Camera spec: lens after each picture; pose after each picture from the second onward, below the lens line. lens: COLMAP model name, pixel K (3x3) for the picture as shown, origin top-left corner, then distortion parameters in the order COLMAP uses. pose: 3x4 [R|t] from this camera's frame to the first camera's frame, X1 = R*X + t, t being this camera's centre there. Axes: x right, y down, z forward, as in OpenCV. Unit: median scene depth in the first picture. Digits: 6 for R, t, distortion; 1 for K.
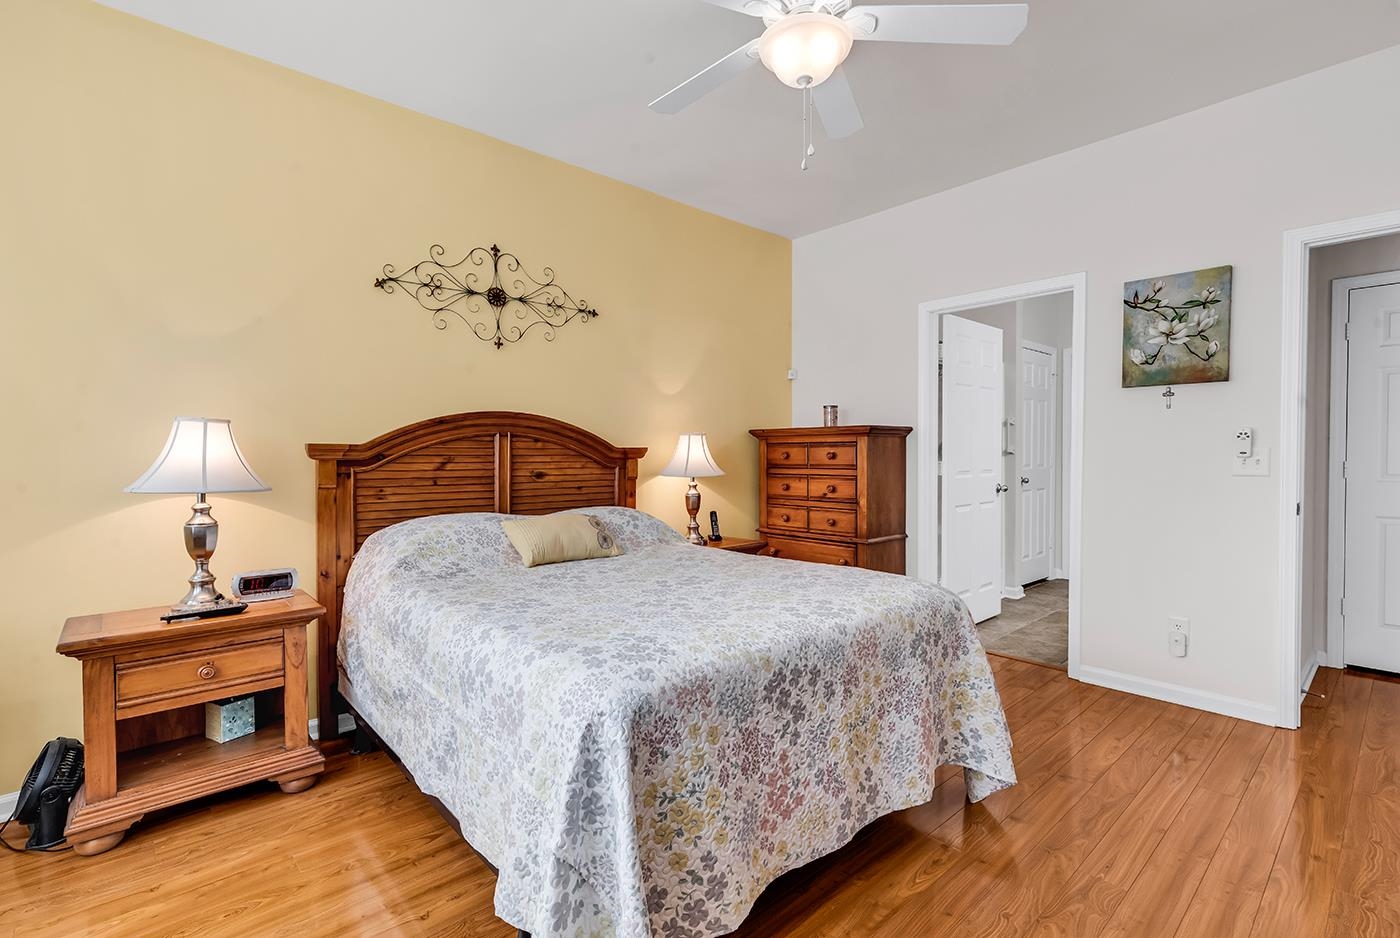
lens RADIAL K [[631.3, 0, 723.2], [0, 631.3, 466.5], [0, 0, 1]] dist [0.002767, -0.000094]
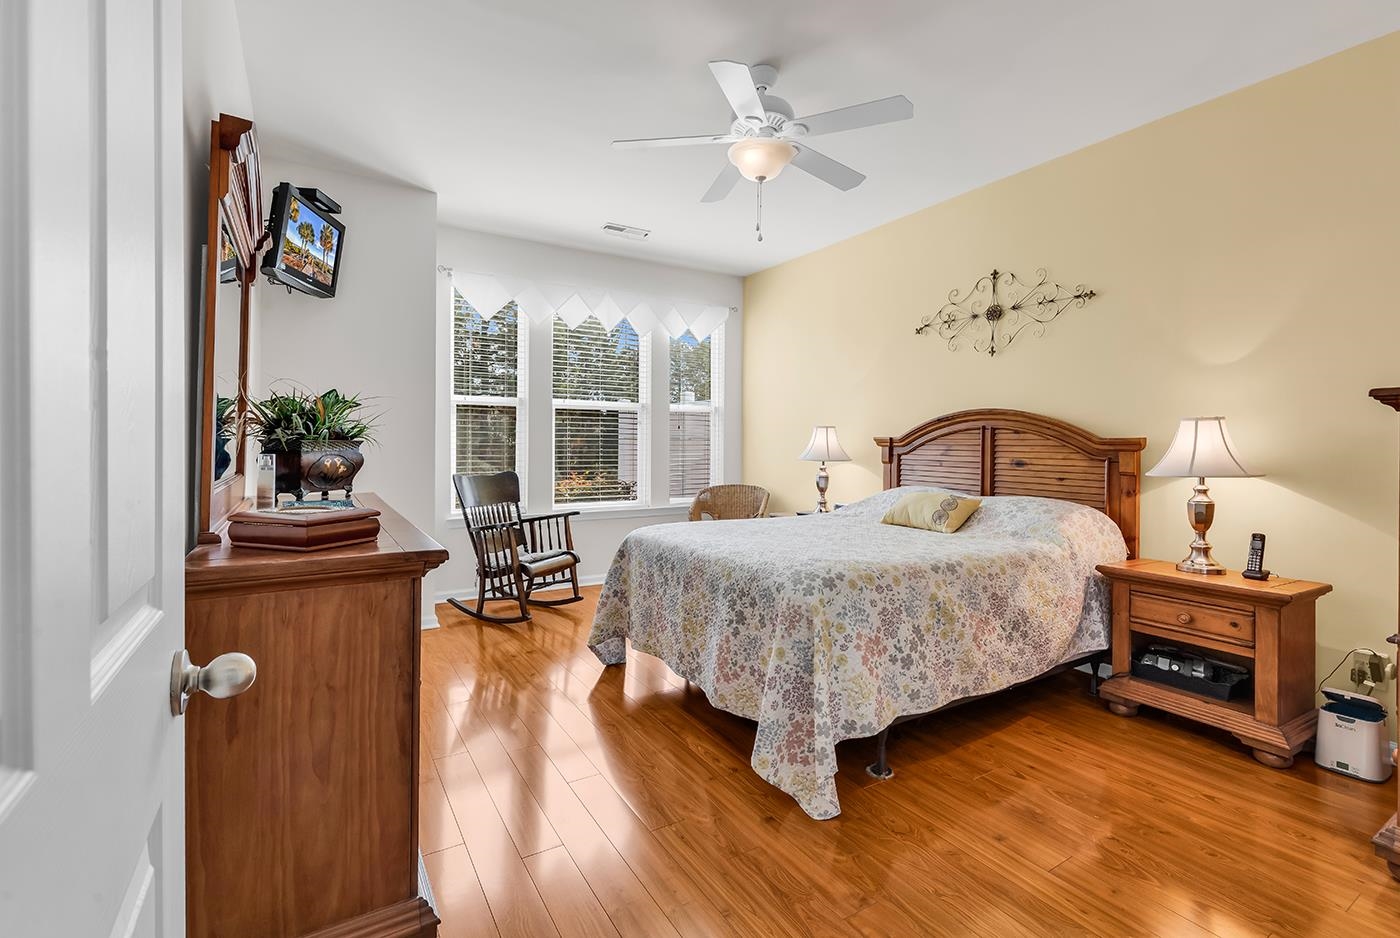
lens RADIAL K [[622.0, 0, 698.8], [0, 622.0, 453.1], [0, 0, 1]] dist [0.006267, -0.000236]
pose [[-0.184621, 0.018777, -0.982630, 0.919253], [-0.025551, 0.999388, 0.023897, -0.017710], [0.982478, 0.029519, -0.184028, 0.685112]]
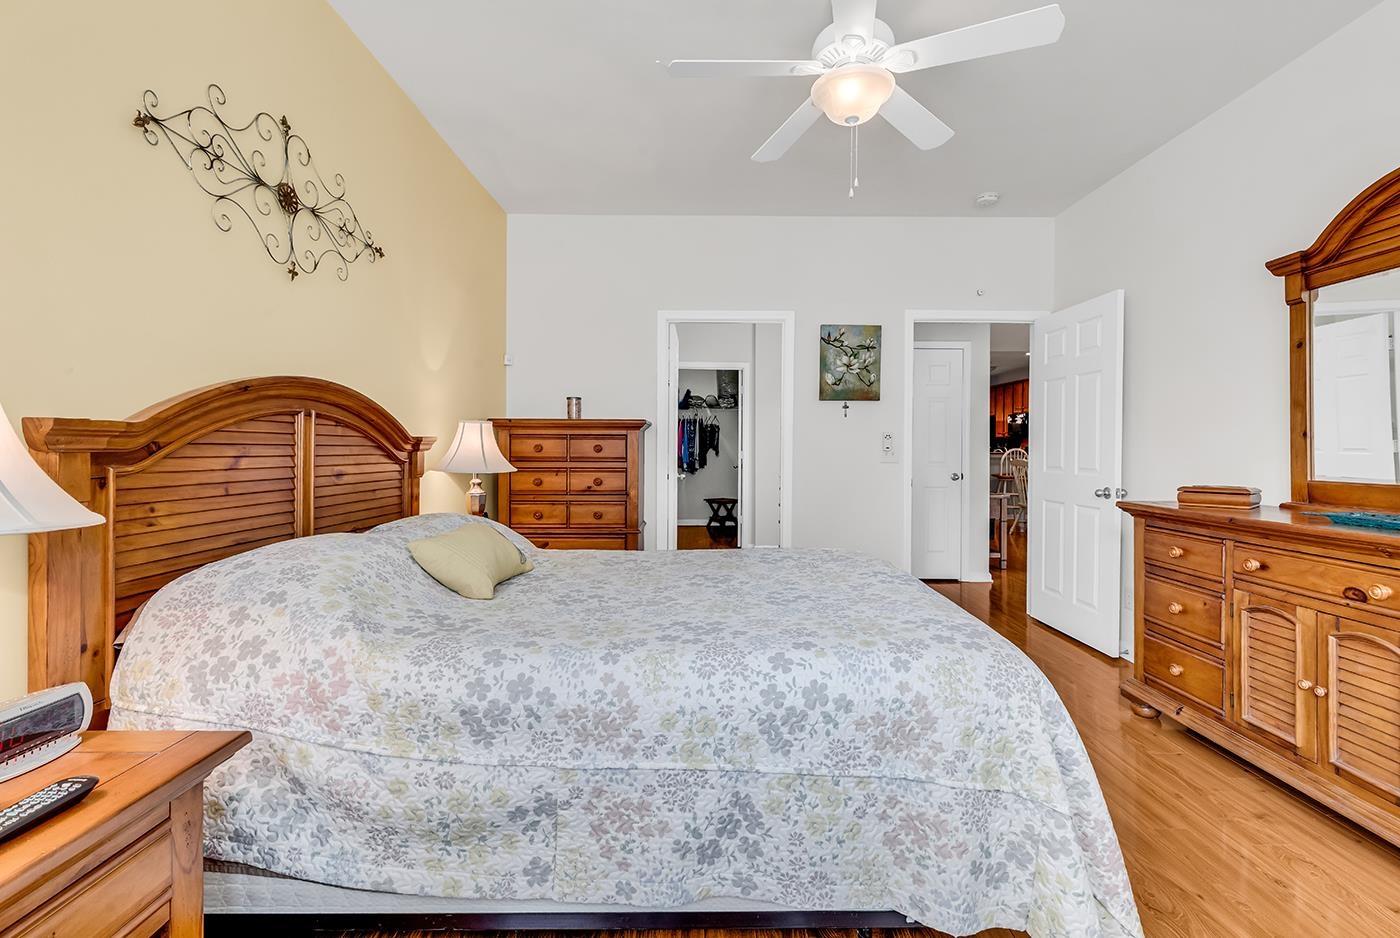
lens RADIAL K [[622.0, 0, 698.8], [0, 622.0, 453.1], [0, 0, 1]] dist [0.006267, -0.000236]
pose [[0.683250, -0.000409, 0.730185, -0.544128], [0.007653, 0.999949, -0.006601, -0.002205], [-0.730145, 0.010098, 0.683218, 0.266929]]
